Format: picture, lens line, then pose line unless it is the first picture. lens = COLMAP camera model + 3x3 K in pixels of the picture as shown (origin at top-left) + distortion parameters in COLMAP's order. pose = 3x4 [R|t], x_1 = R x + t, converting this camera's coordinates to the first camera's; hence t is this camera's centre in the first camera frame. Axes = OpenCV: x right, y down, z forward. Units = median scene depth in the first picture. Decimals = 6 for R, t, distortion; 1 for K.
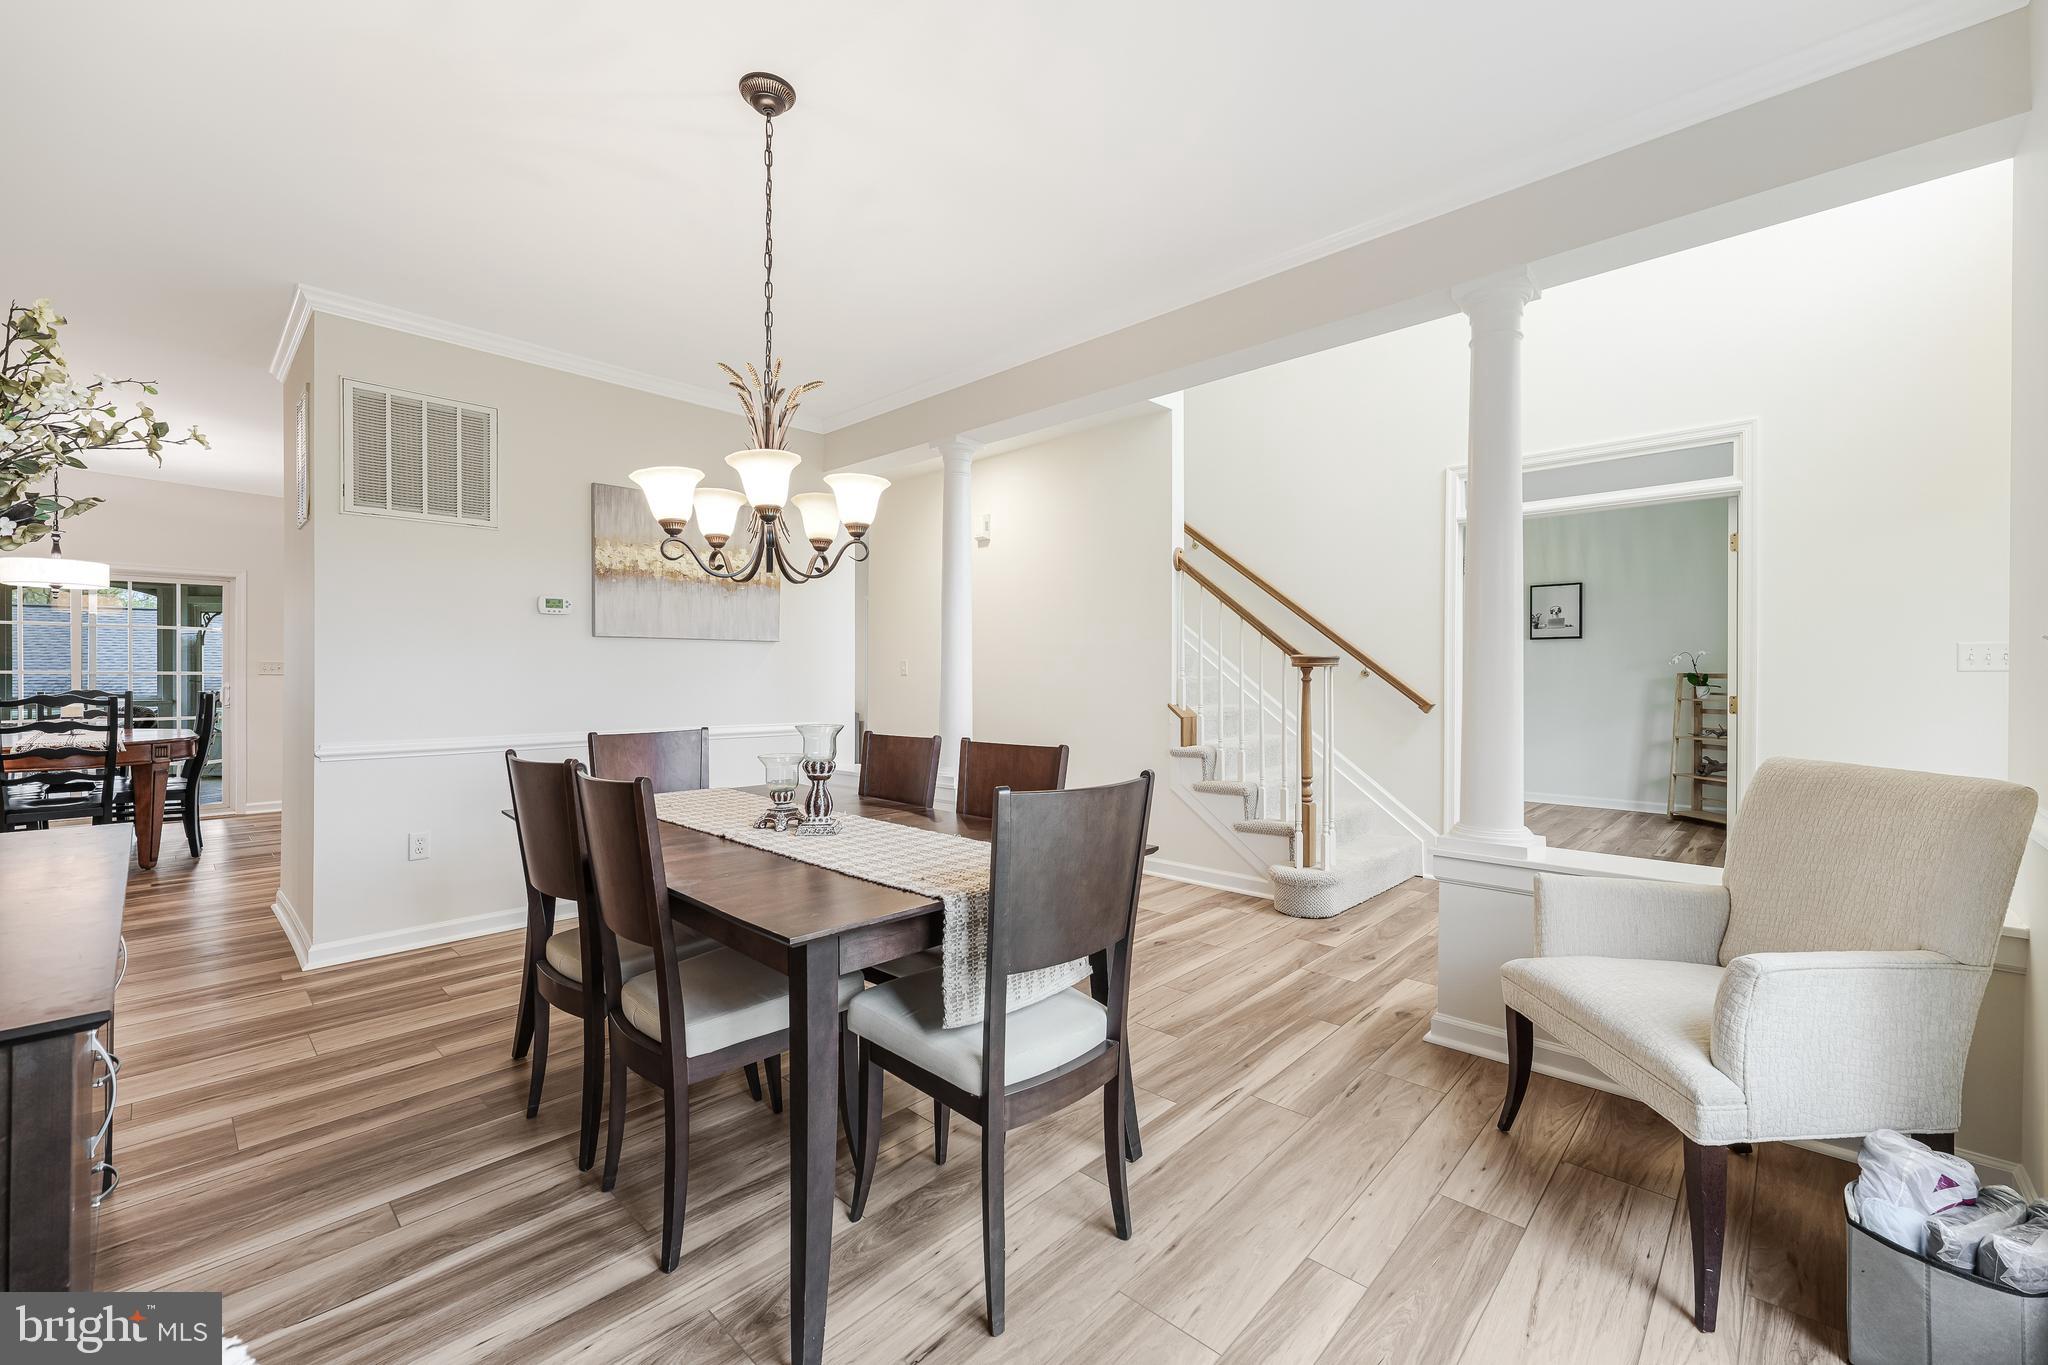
lens RADIAL K [[834.7, 0, 1026.3], [0, 834.7, 675.6], [0, 0, 1]] dist [0.045680, 0.000056]
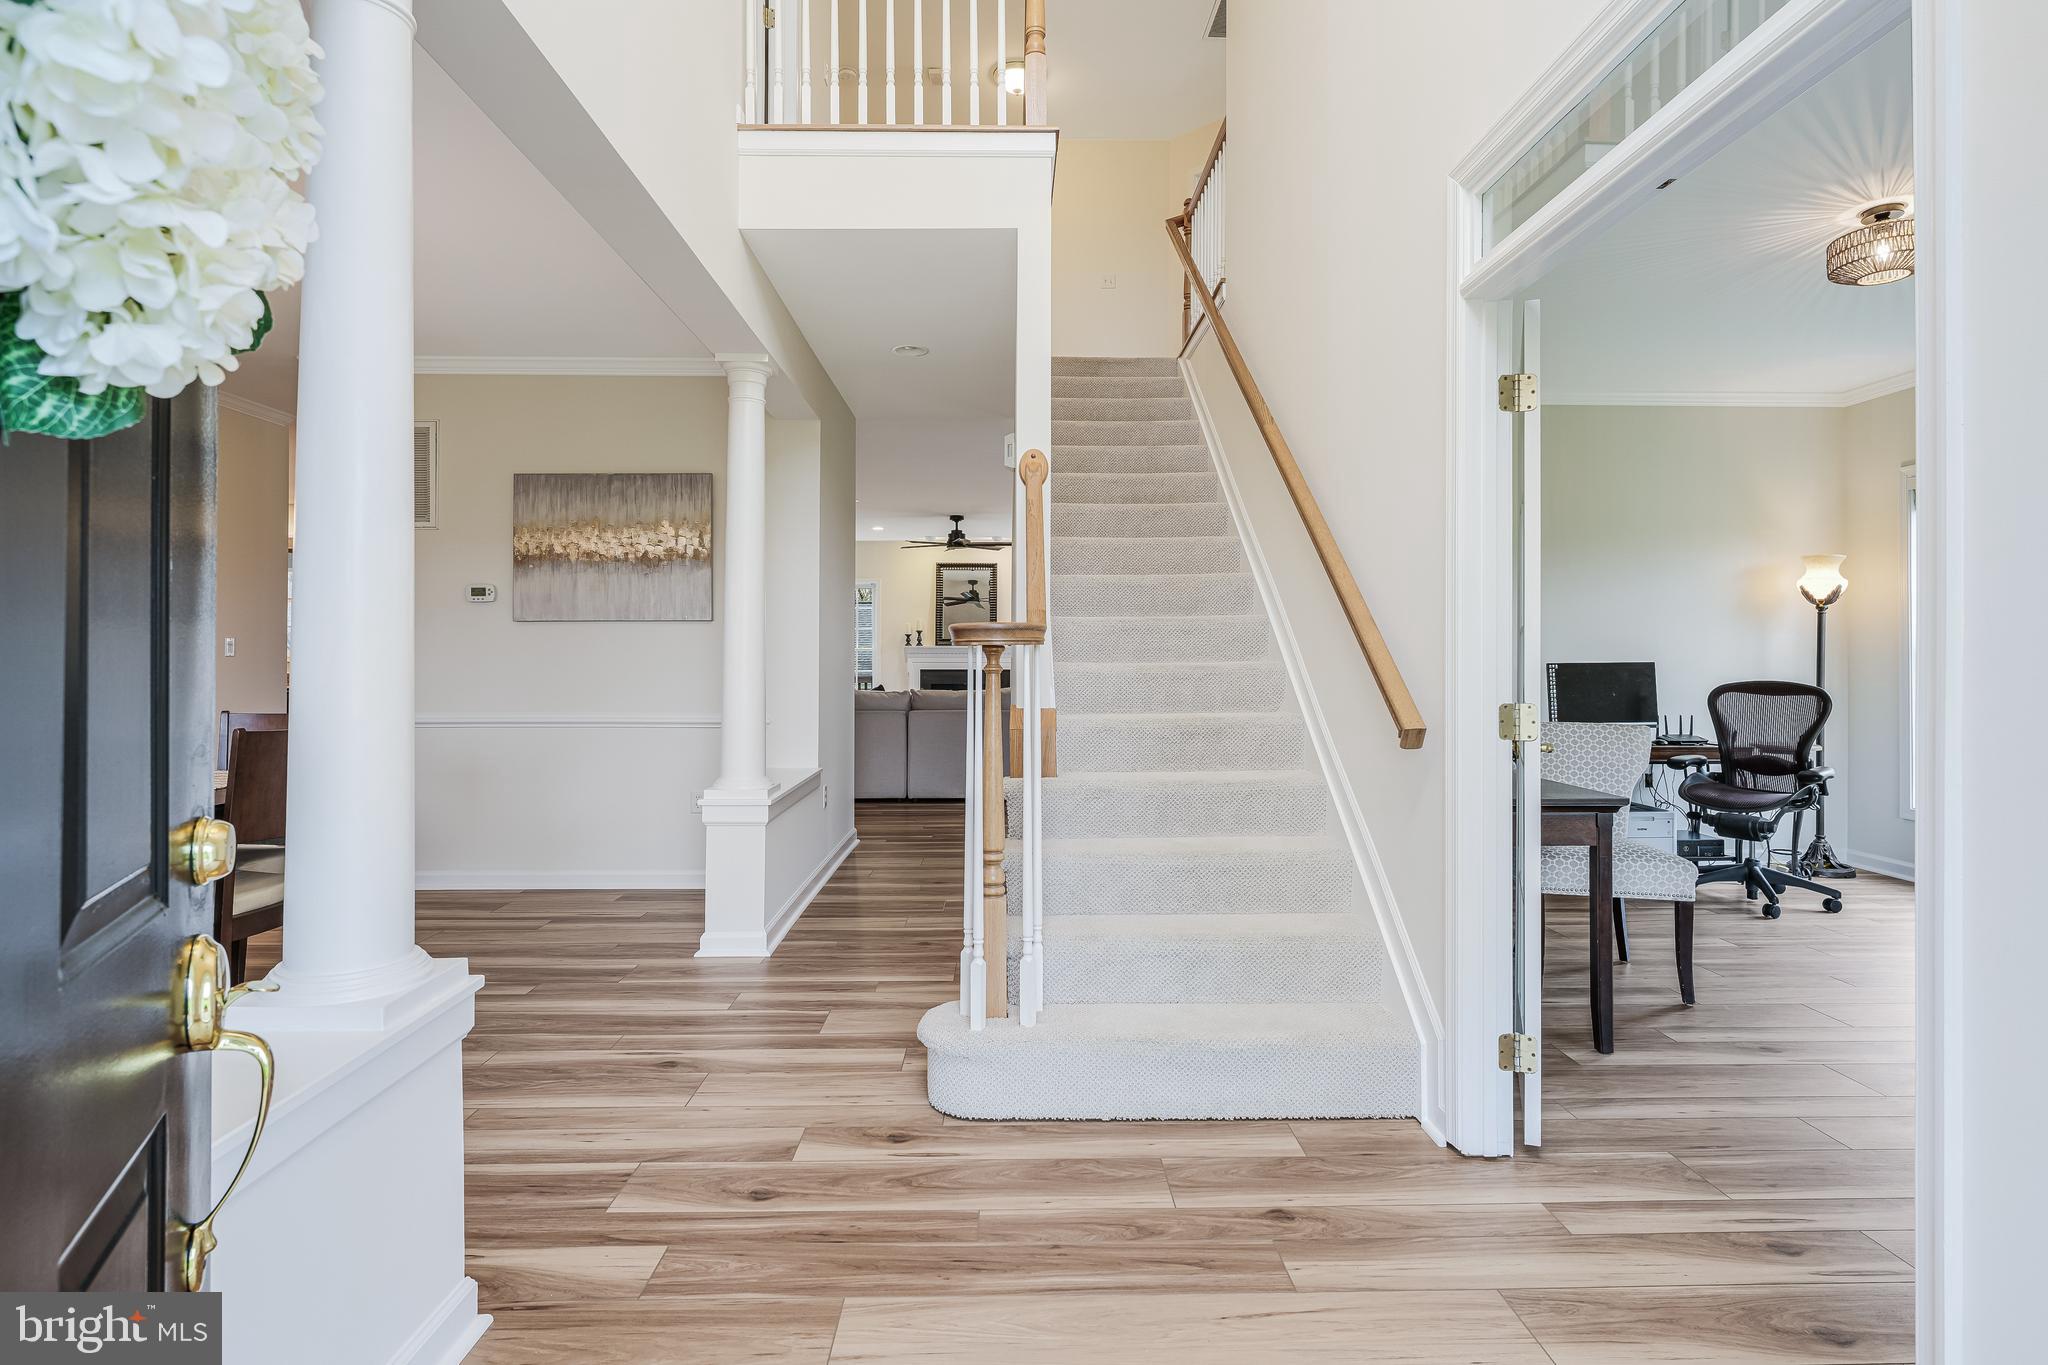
lens RADIAL K [[1020.8, 0, 1021.4], [0, 1020.8, 652.7], [0, 0, 1]] dist [-0.000525, -0.000391]
pose [[0.690220, -0.000642, -0.723600, 0.857935], [0.000841, 1.000000, -0.000085, -0.006299], [0.723599, -0.000550, 0.690220, 0.589554]]
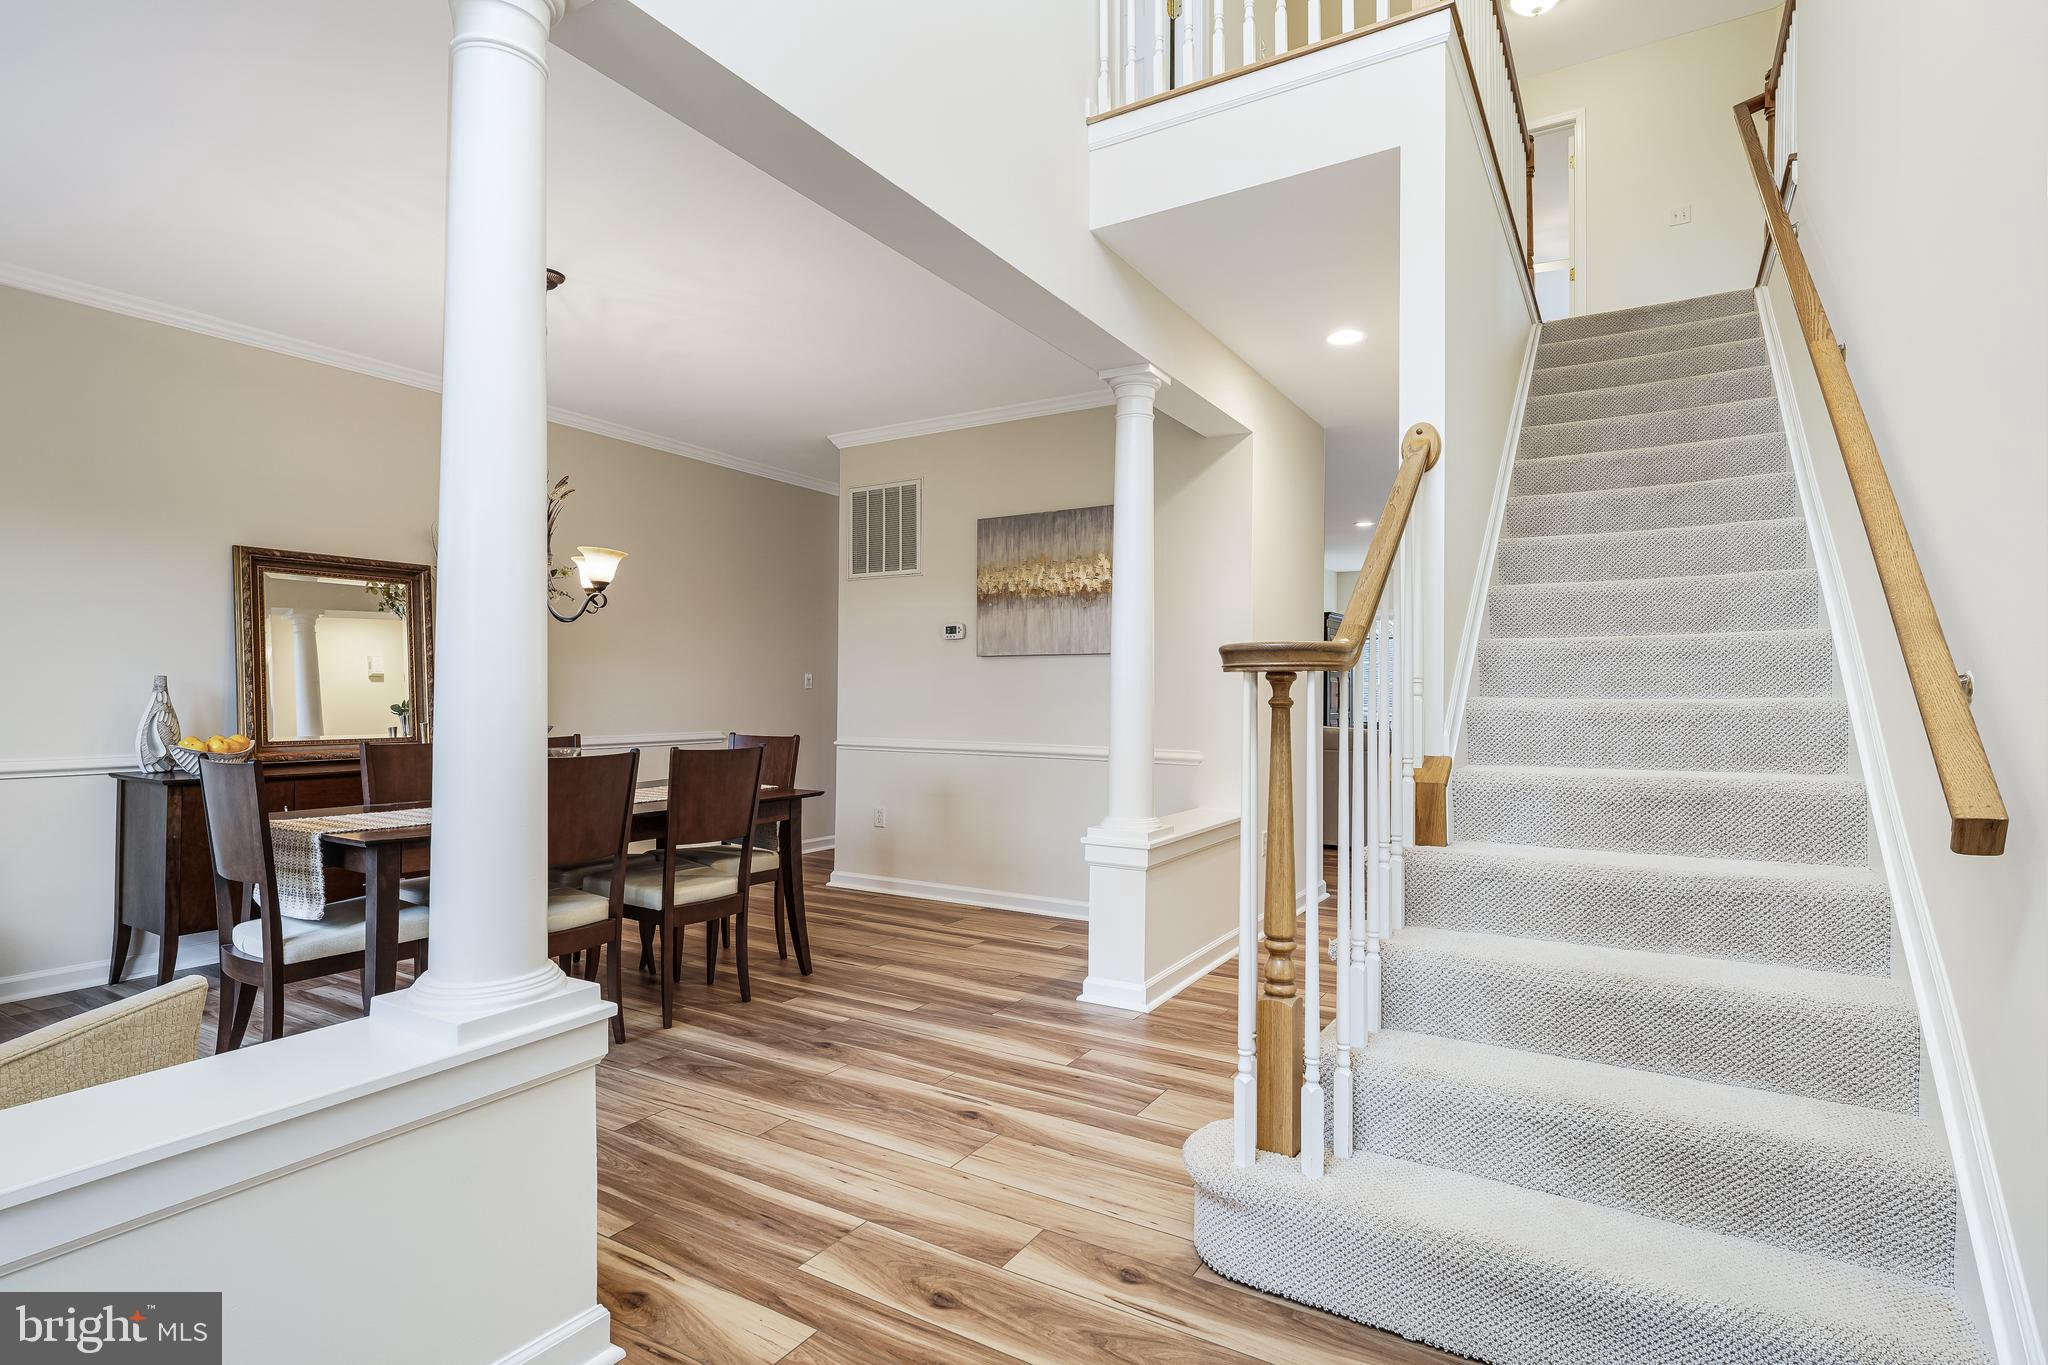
lens RADIAL K [[1005.6, 0, 1036.6], [0, 1005.6, 682.6], [0, 0, 1]] dist [-0.000973, -0.000462]
pose [[0.203536, -0.006777, -0.979044, 0.836185], [-0.002465, 0.999969, -0.007435, -0.001203], [0.979064, 0.003926, 0.203513, 0.817340]]
